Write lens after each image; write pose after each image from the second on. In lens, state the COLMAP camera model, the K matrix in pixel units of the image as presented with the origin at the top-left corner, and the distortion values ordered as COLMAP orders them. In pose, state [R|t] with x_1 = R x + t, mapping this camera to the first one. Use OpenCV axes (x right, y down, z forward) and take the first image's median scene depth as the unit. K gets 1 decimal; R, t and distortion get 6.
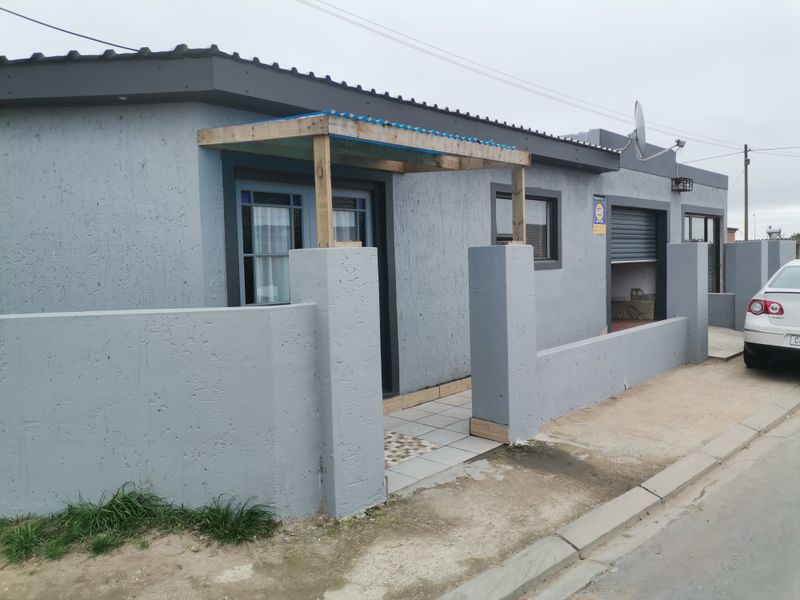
lens RADIAL K [[603.7, 0, 400.0], [0, 603.7, 300.0], [0, 0, 1]] dist [0.027993, 0.000560]
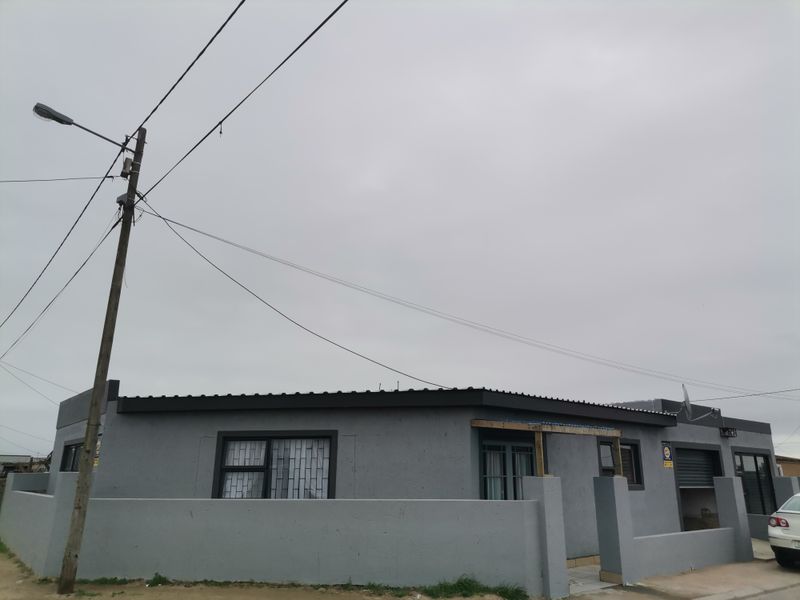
lens RADIAL K [[603.7, 0, 400.0], [0, 603.7, 300.0], [0, 0, 1]] dist [0.027993, 0.000560]
pose [[0.992740, 0.005635, -0.120145, -0.206739], [-0.045358, 0.942691, -0.330569, 0.039245], [0.111397, 0.333619, 0.936103, -0.836963]]
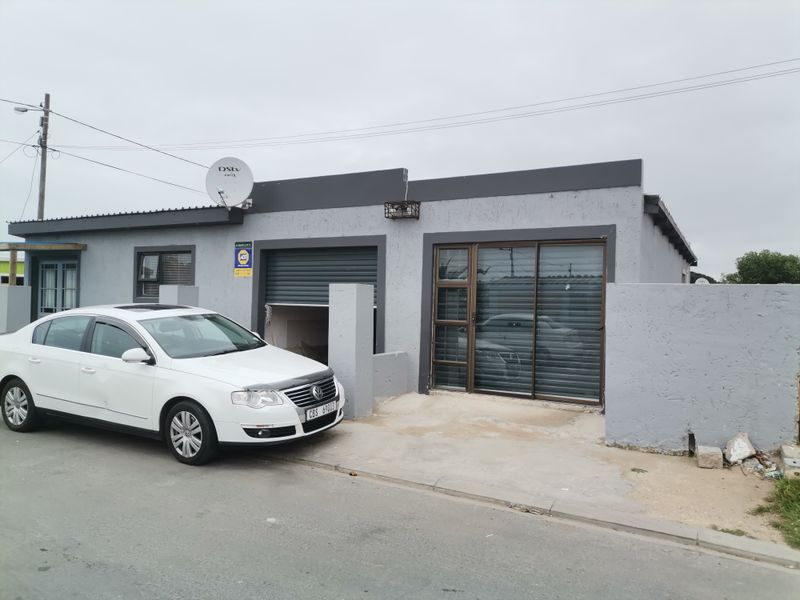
lens RADIAL K [[603.7, 0, 400.0], [0, 603.7, 300.0], [0, 0, 1]] dist [0.027993, 0.000560]
pose [[0.239261, 0.028591, -0.970534, 1.889890], [-0.091149, 0.995814, 0.006866, -0.130277], [0.966667, 0.086820, 0.240866, 1.308161]]
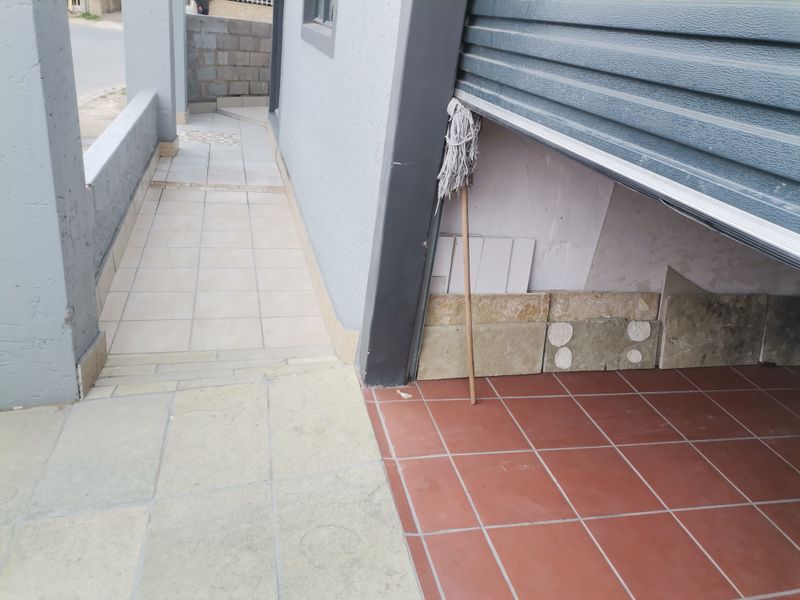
lens RADIAL K [[603.7, 0, 400.0], [0, 603.7, 300.0], [0, 0, 1]] dist [0.027993, 0.000560]
pose [[-0.537144, 0.323815, -0.778859, 0.705374], [-0.156611, 0.869033, 0.469313, -0.127134], [0.828824, 0.374066, -0.416082, 1.472783]]
